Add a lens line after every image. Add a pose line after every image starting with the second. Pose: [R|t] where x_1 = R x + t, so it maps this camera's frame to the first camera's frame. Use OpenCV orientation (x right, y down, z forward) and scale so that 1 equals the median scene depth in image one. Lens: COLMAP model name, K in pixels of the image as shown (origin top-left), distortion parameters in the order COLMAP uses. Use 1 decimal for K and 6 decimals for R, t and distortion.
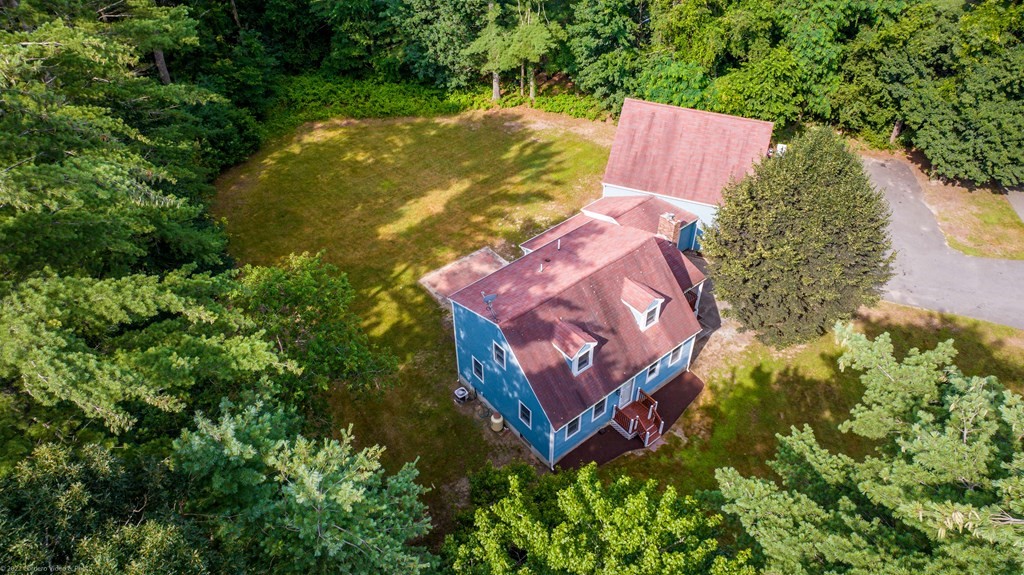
lens RADIAL K [[723.6, 0, 511.0], [0, 723.6, 289.1], [0, 0, 1]] dist [-0.018782, 0.022296]
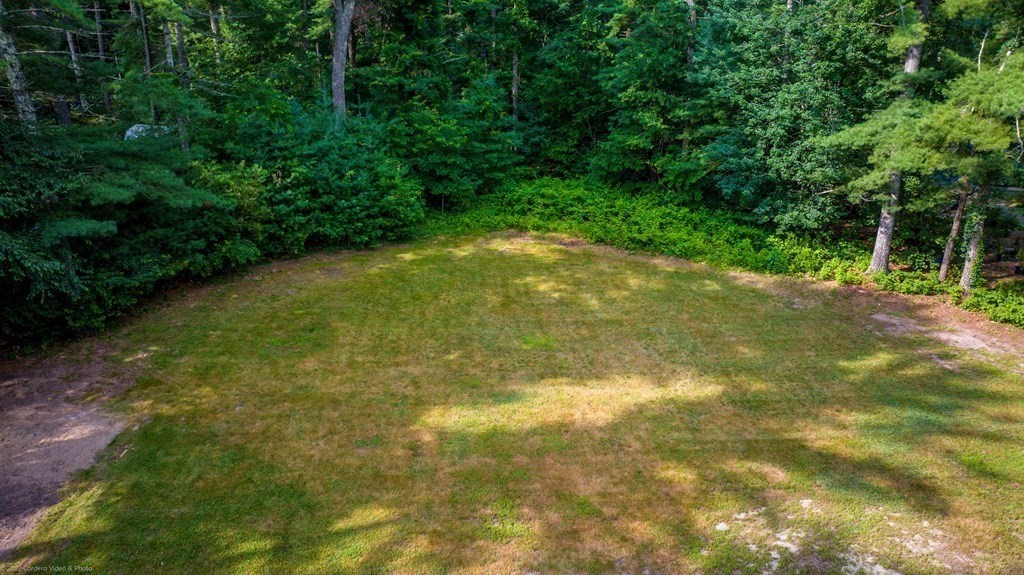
lens RADIAL K [[723.6, 0, 510.6], [0, 723.6, 278.9], [0, 0, 1]] dist [-0.018782, 0.022296]
pose [[0.814269, 0.232863, -0.531734, 0.039507], [-0.405569, 0.883572, -0.234123, -0.058529], [0.415307, 0.406294, 0.813907, 0.565817]]
